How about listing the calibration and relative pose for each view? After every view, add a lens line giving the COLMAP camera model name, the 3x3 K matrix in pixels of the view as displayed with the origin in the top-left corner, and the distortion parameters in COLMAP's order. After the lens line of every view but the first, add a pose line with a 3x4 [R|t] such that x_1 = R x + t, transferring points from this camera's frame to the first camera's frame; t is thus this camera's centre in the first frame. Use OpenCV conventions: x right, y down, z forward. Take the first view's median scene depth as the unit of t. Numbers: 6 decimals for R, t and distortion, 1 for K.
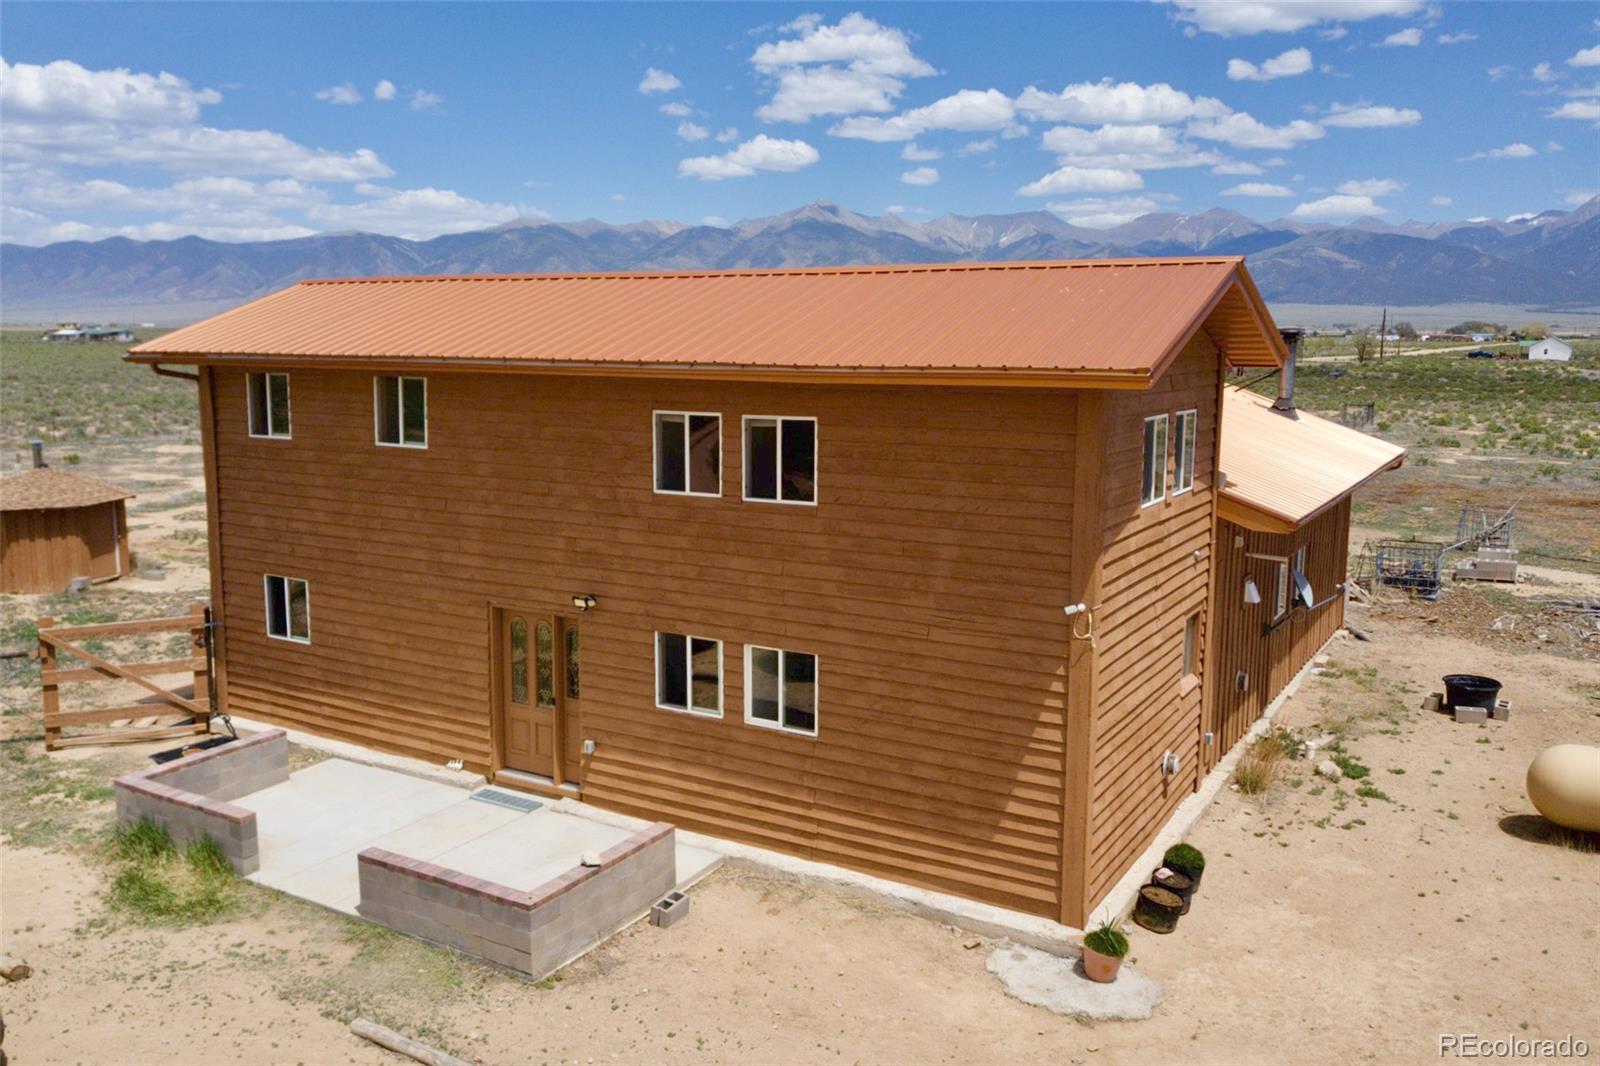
lens RADIAL K [[1280.7, 0, 770.1], [0, 1280.7, 535.3], [0, 0, 1]] dist [0.012109, -0.007922]
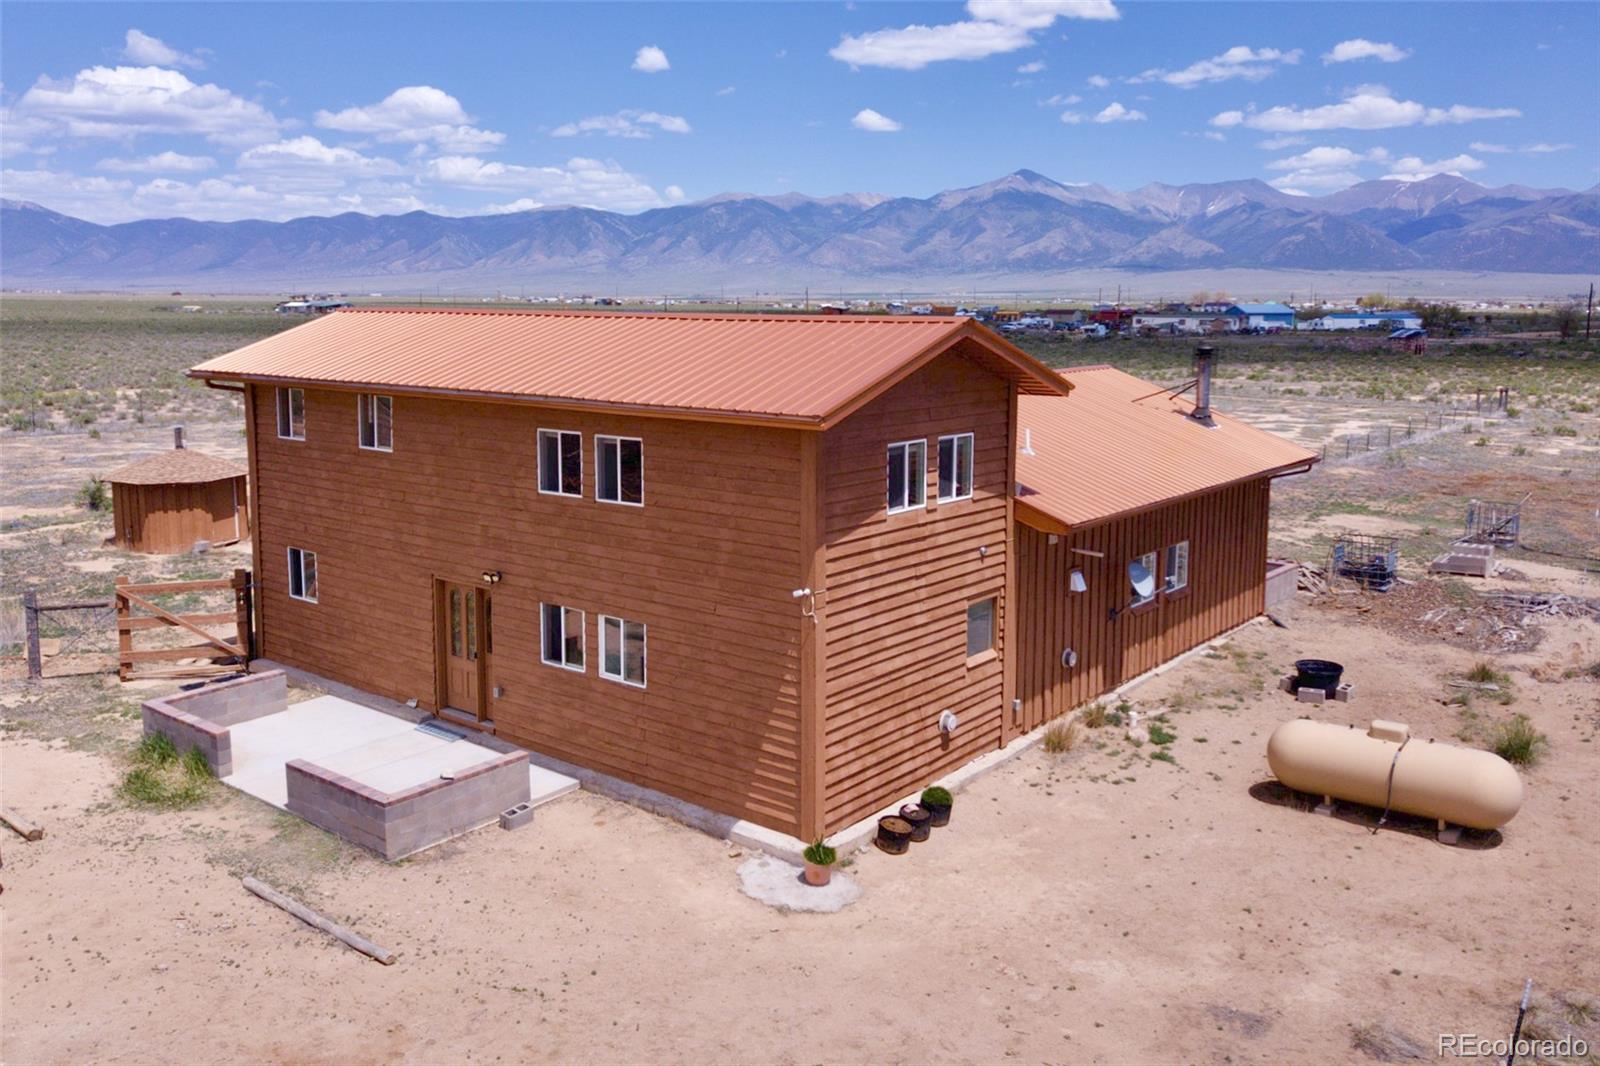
lens RADIAL K [[1260.2, 0, 797.2], [0, 1260.2, 464.4], [0, 0, 1]] dist [0.005769, -0.004228]
pose [[0.993180, 0.015773, -0.115517, 0.323069], [-0.019523, 0.999316, -0.031400, -0.027947], [0.114943, 0.033441, 0.992809, -0.229376]]
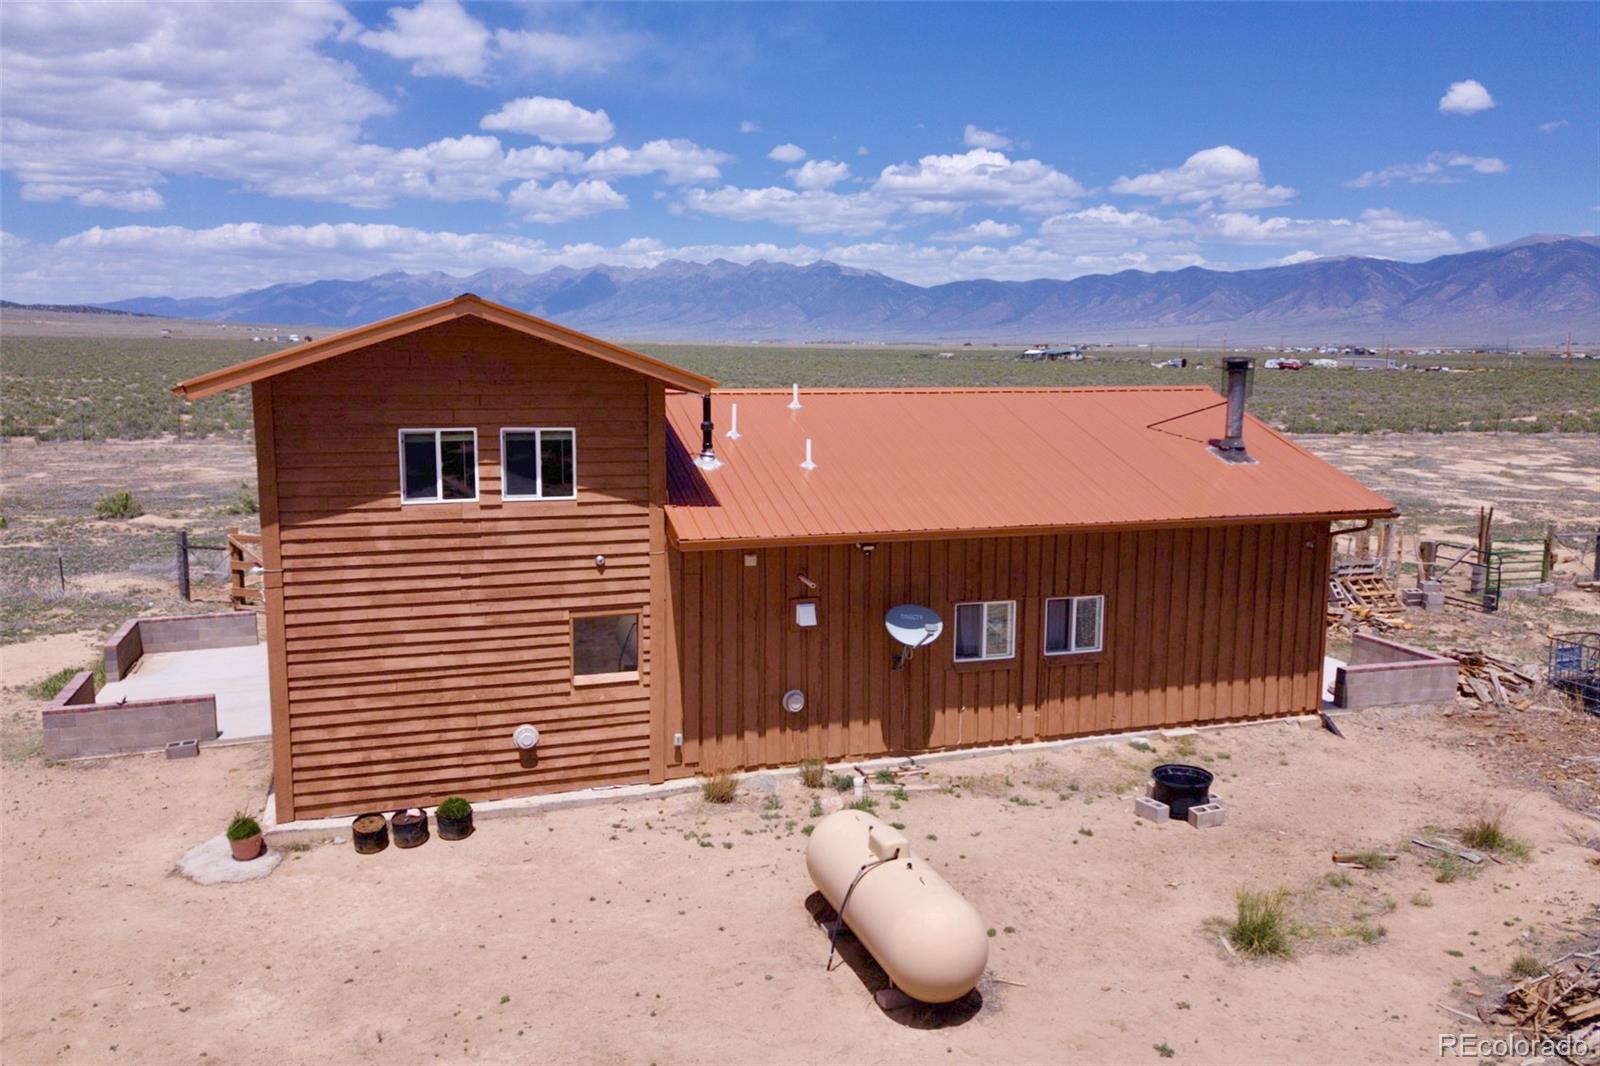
lens RADIAL K [[1194.0, 0, 800.0], [0, 1194.0, 533.0], [0, 0, 1]] dist [0.006683, 0.004374]
pose [[0.782763, 0.097828, -0.614583, 1.202231], [-0.100432, 0.994480, 0.030384, -0.061527], [0.614163, 0.037941, 0.788267, 0.327069]]
